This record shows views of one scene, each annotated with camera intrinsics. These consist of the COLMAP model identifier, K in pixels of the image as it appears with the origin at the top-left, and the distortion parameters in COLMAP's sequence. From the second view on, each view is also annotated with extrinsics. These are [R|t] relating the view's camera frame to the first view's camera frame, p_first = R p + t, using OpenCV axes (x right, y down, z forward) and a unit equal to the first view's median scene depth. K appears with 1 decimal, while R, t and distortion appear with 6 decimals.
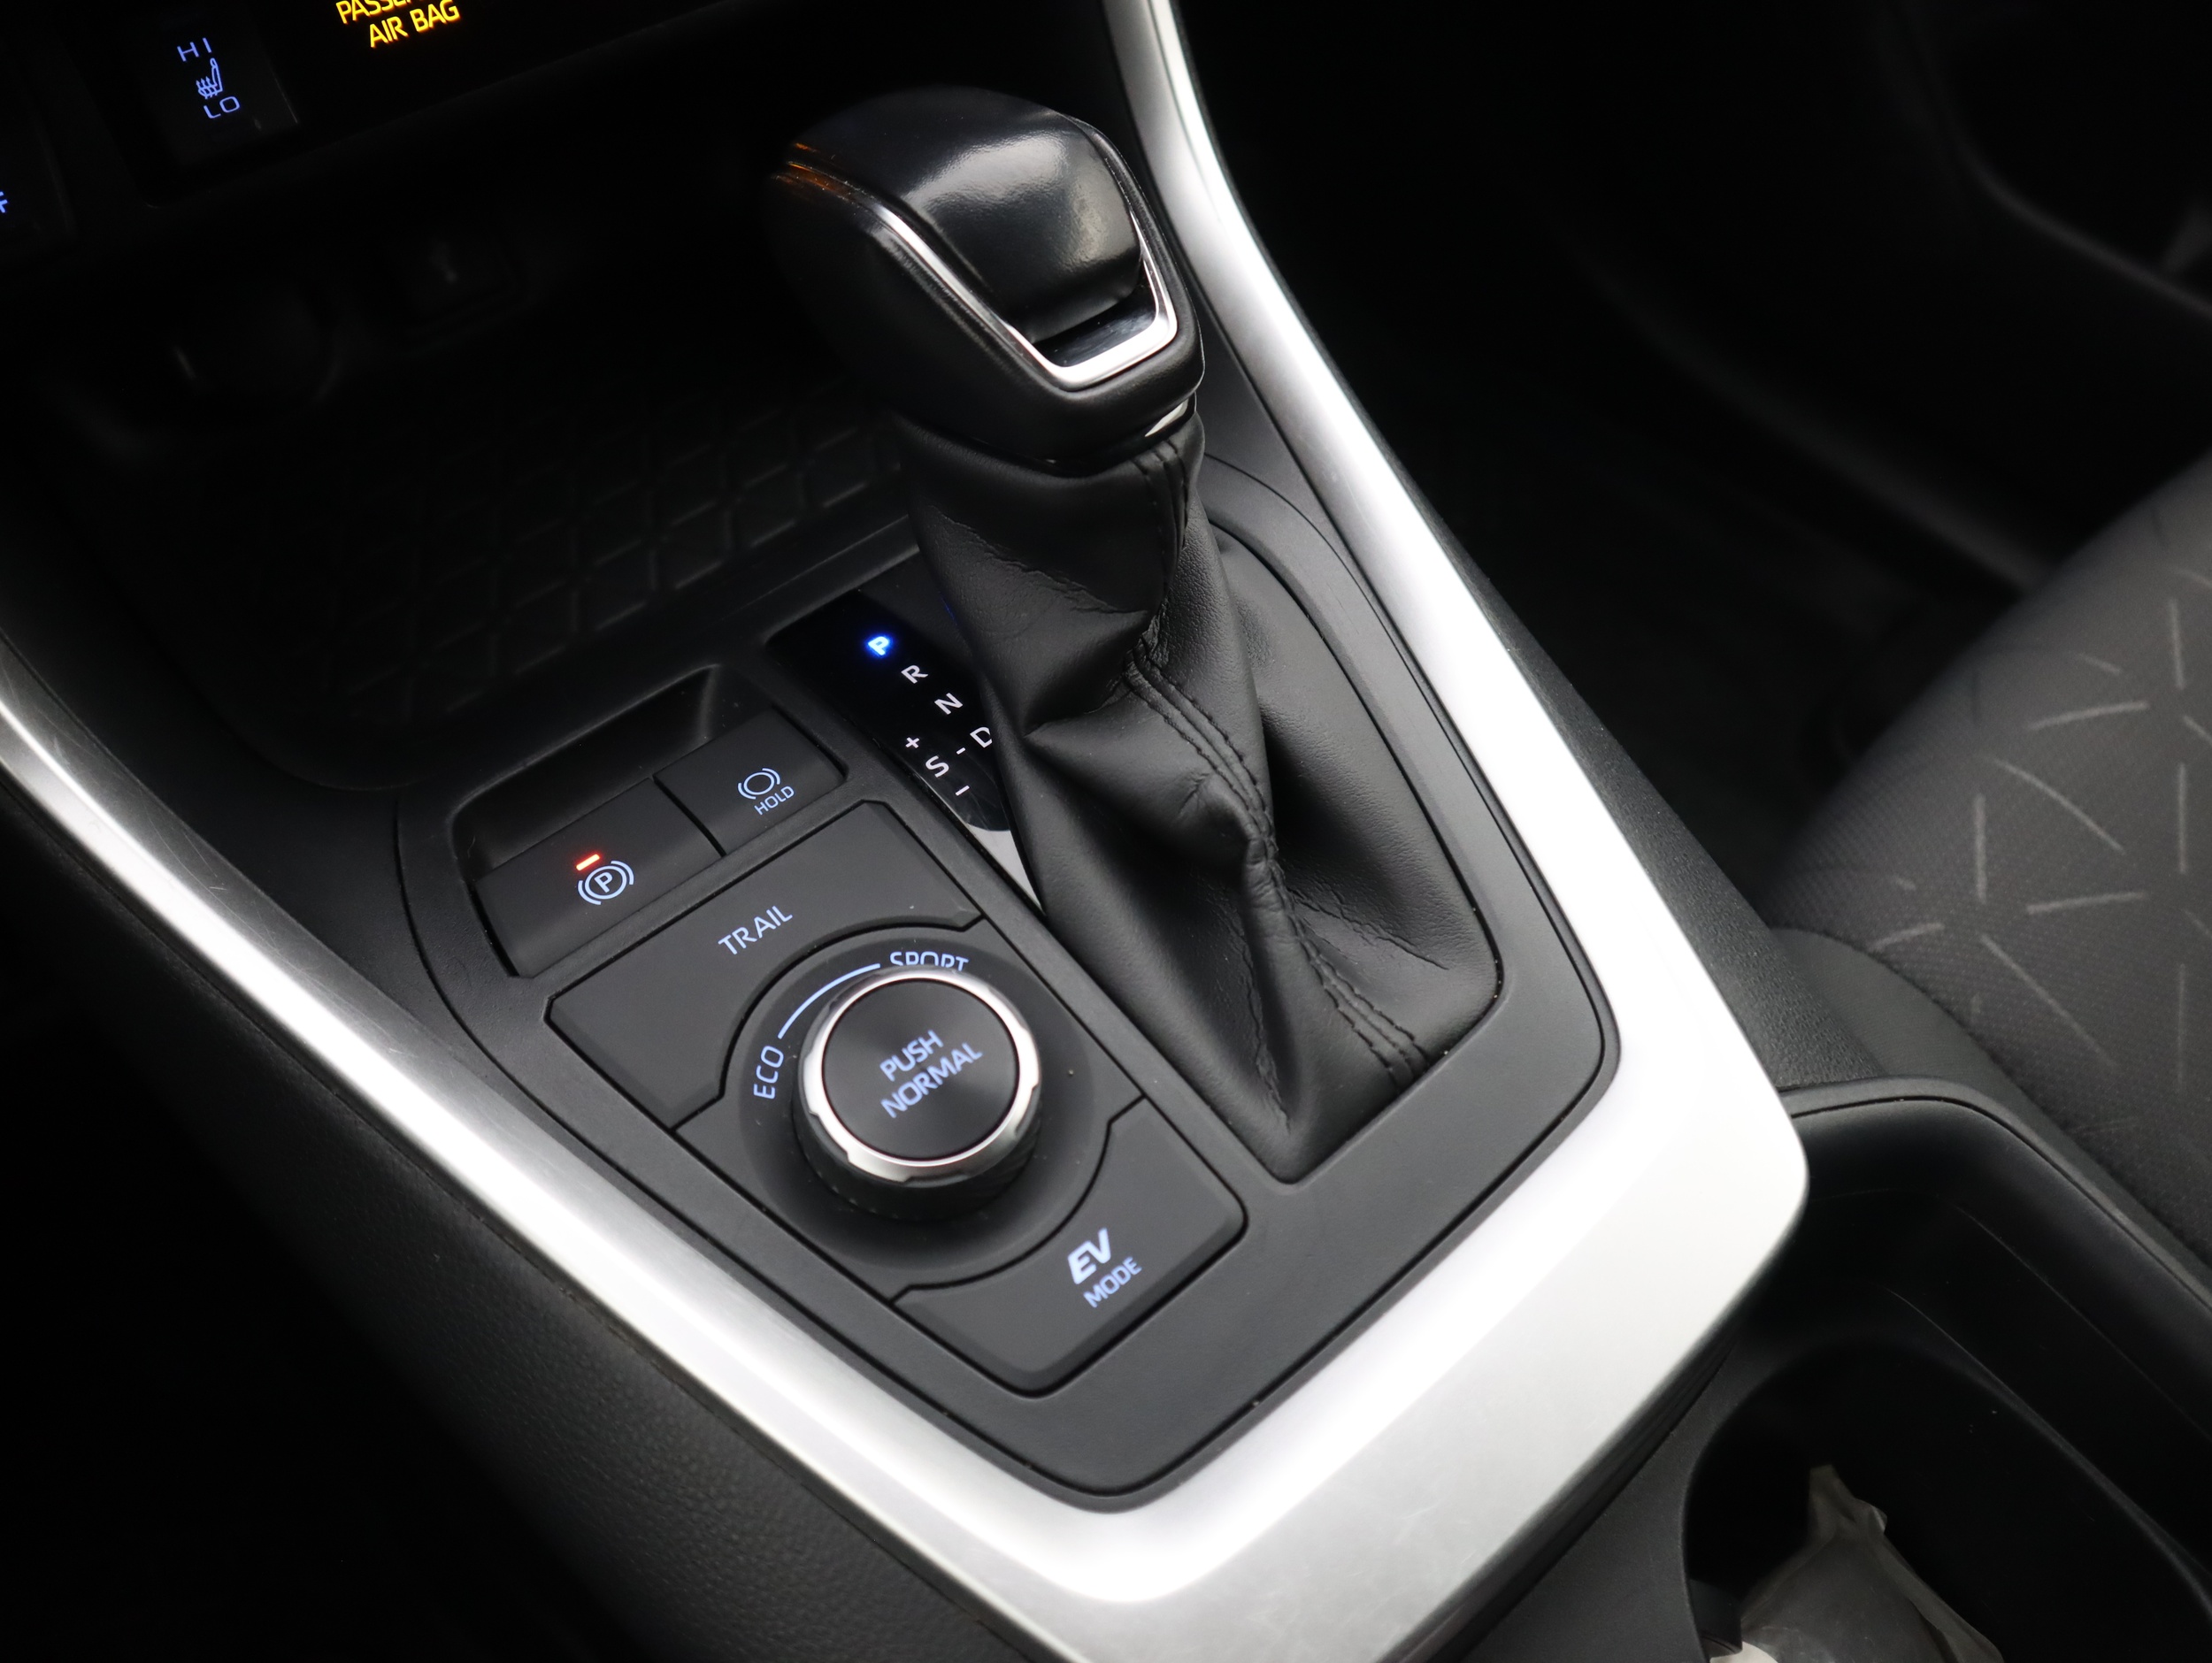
lens RADIAL K [[1715.4, 0, 1106.0], [0, 1715.4, 831.5], [0, 0, 1]] dist [-0.107491, 0.057578]
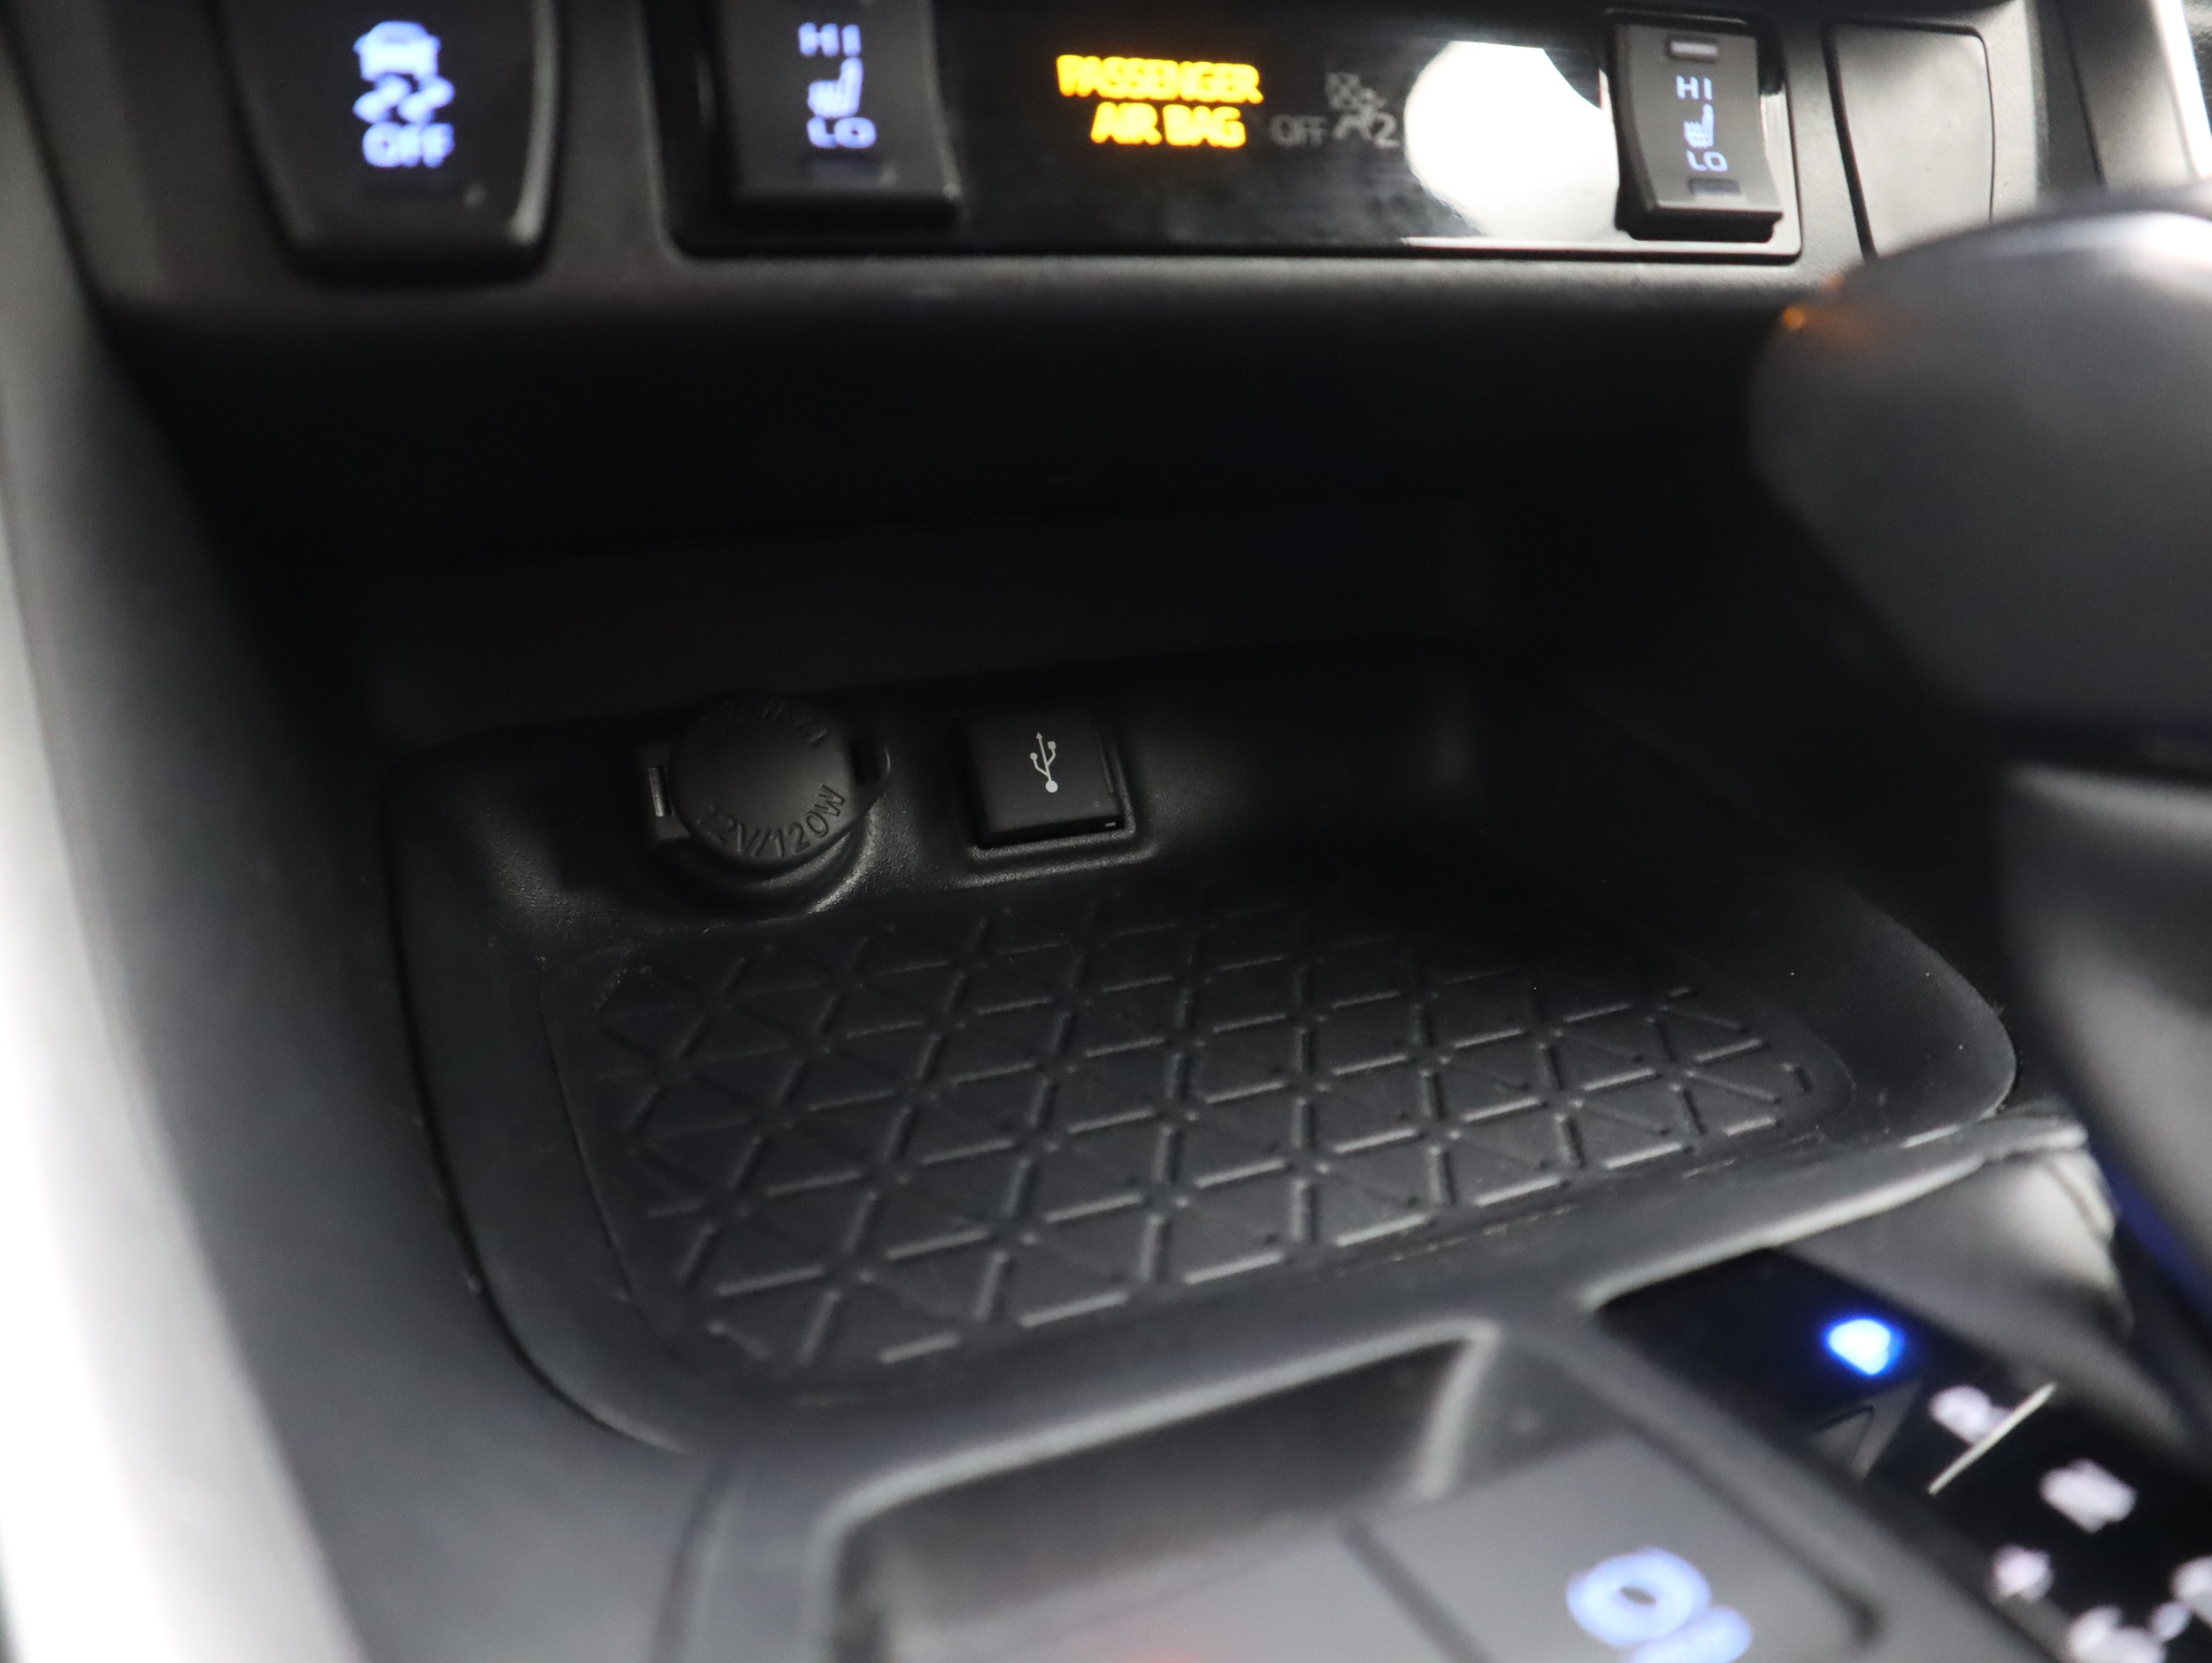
lens RADIAL K [[1715.4, 0, 1106.0], [0, 1715.4, 831.5], [0, 0, 1]] dist [-0.107491, 0.057578]
pose [[0.953135, 0.093361, -0.287779, -0.211938], [-0.230772, 0.839459, -0.491989, 0.034687], [0.195646, 0.535343, 0.821663, 0.557245]]
